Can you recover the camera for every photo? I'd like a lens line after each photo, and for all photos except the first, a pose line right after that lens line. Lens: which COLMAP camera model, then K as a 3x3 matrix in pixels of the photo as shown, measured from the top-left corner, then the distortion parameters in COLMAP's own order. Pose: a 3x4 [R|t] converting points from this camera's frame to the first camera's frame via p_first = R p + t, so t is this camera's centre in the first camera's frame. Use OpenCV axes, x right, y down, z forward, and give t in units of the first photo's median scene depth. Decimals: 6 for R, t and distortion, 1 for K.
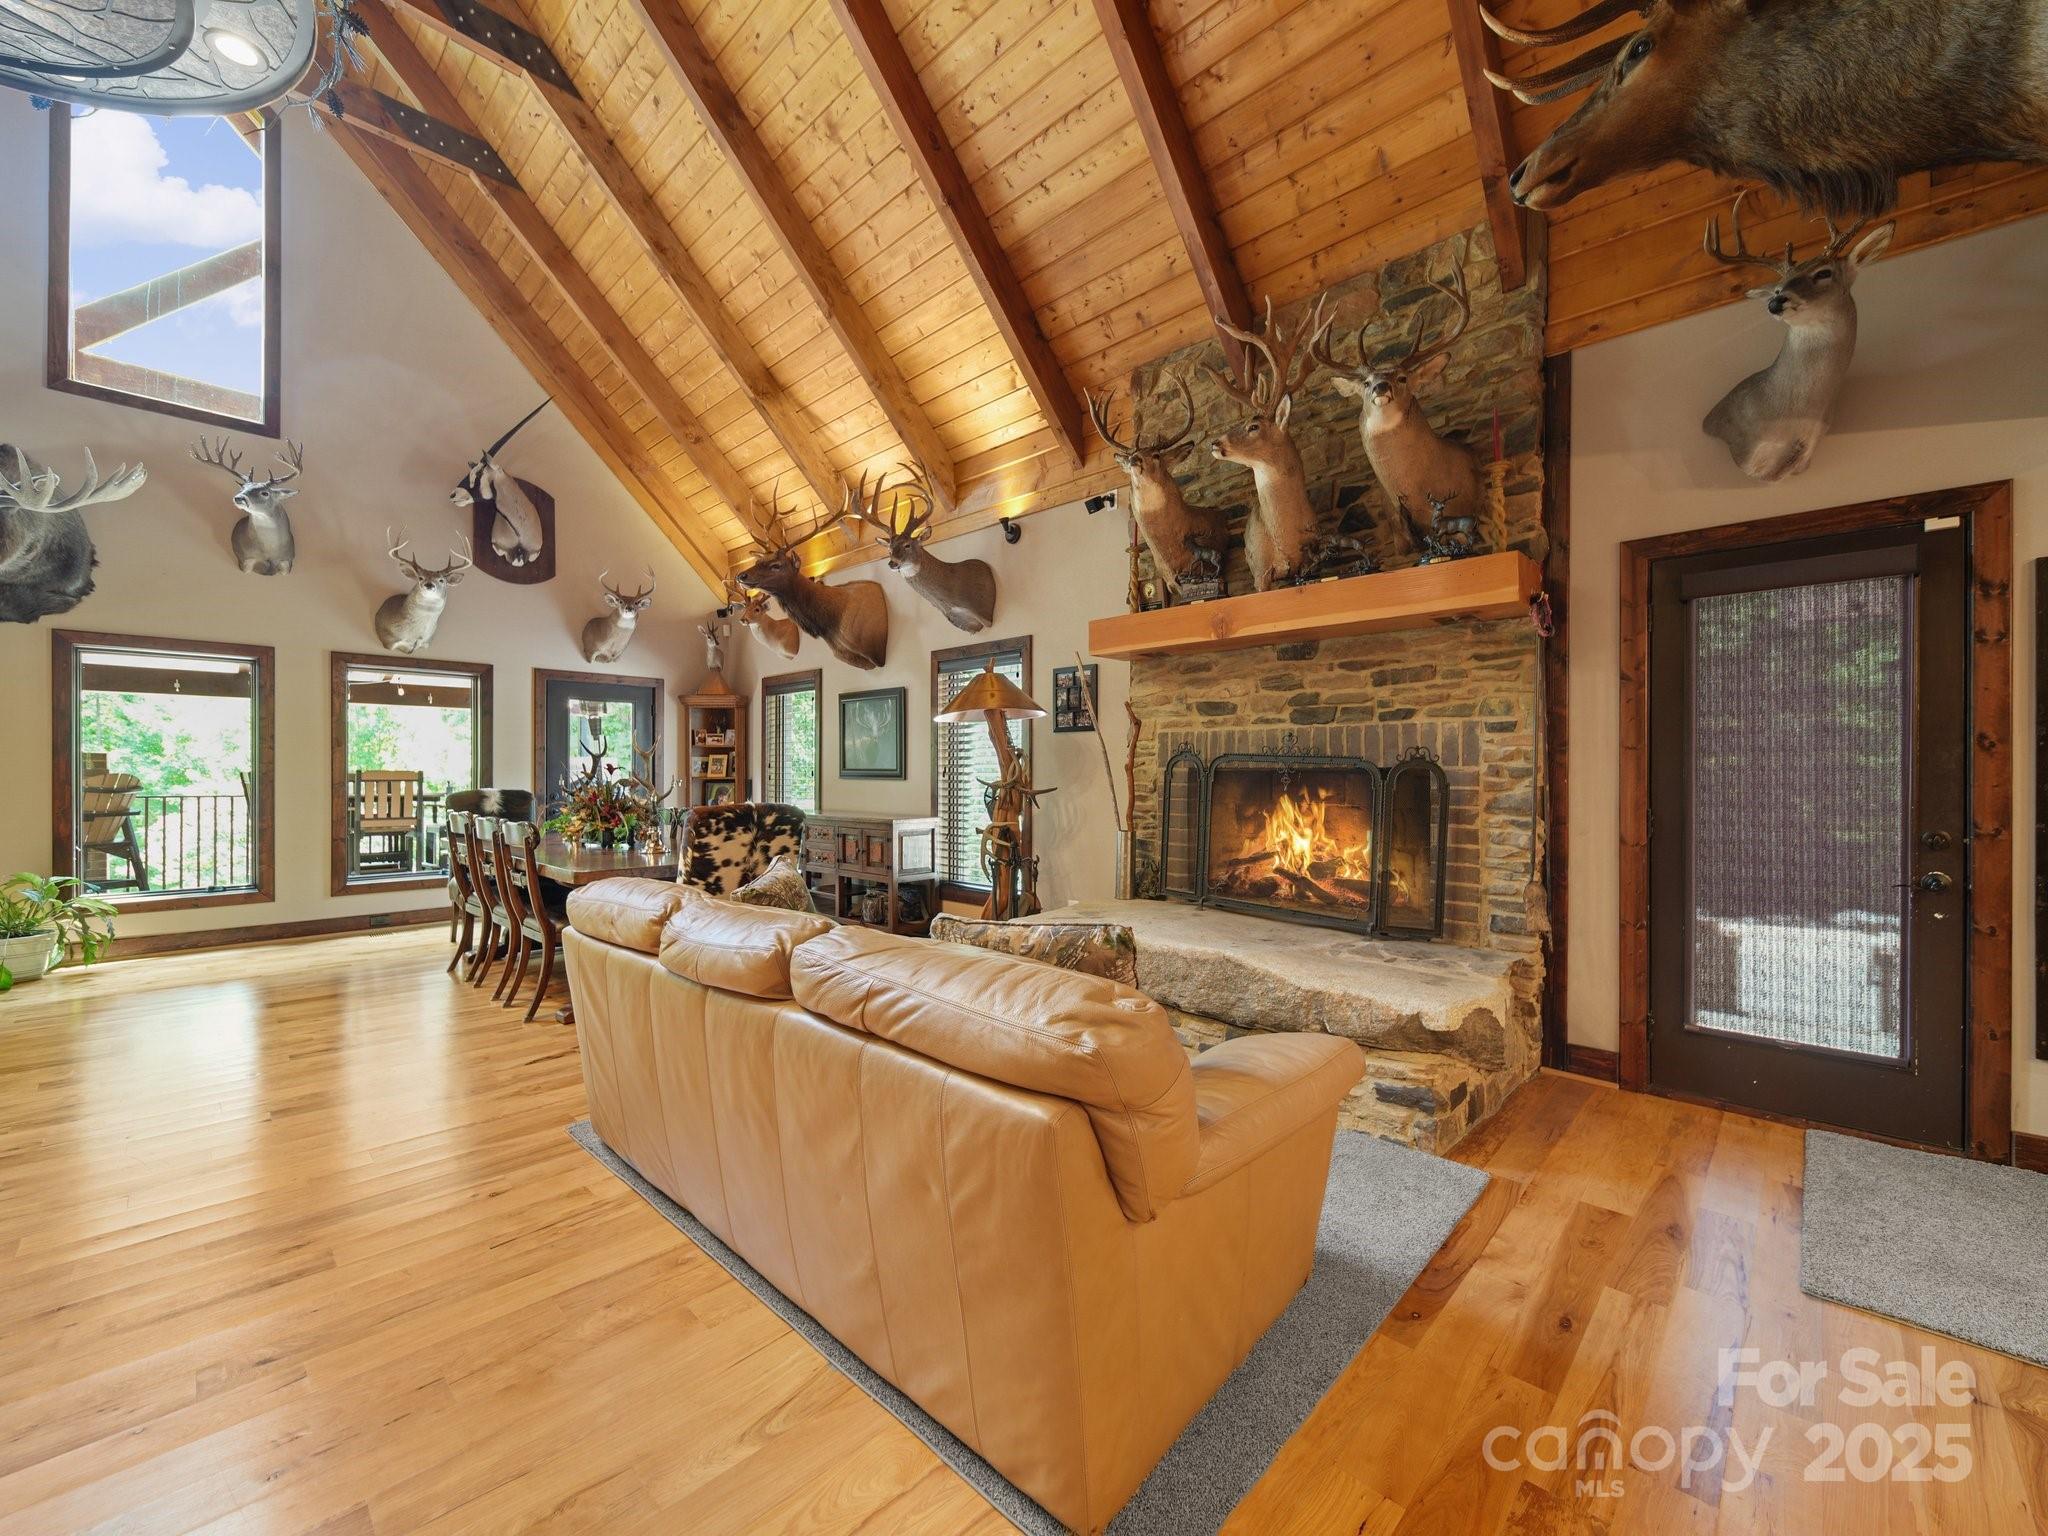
lens RADIAL K [[819.7, 0, 1024.0], [0, 819.7, 768.0], [0, 0, 1]] dist [-0.002604, -0.000214]
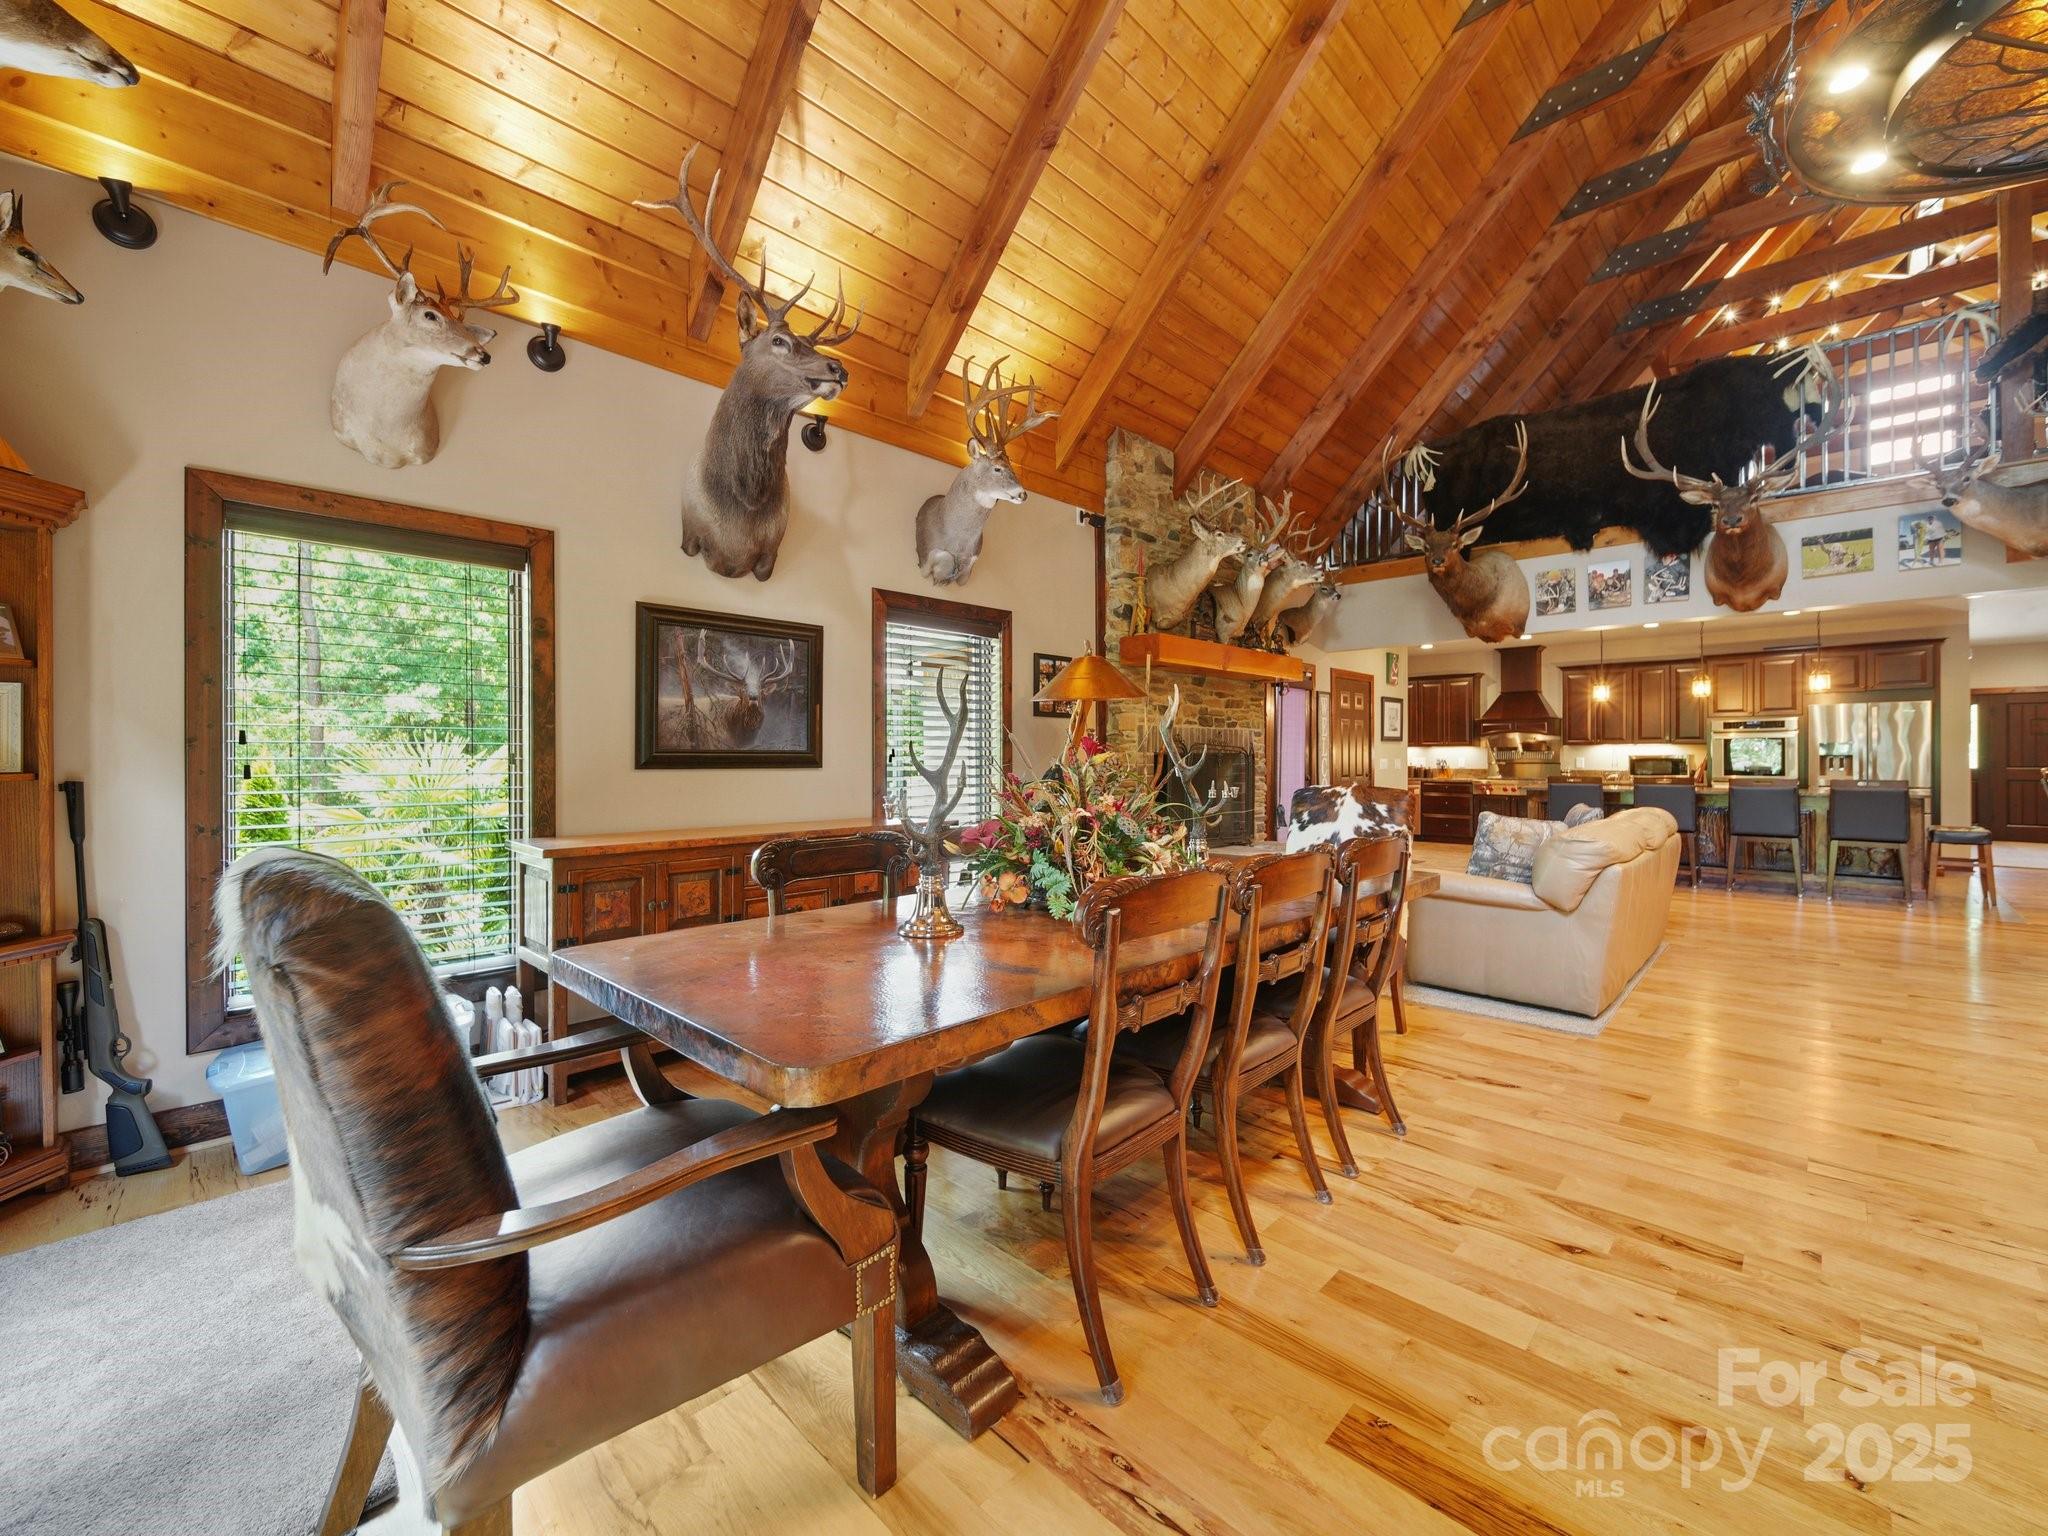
lens RADIAL K [[835.4, 0, 1024.0], [0, 835.4, 768.0], [0, 0, 1]] dist [0.000136, -0.000055]
pose [[0.000923, -0.009445, 0.999955, -0.818443], [0.000843, 0.999955, 0.009444, 0.008784], [-0.999999, 0.000834, 0.000931, 0.837383]]
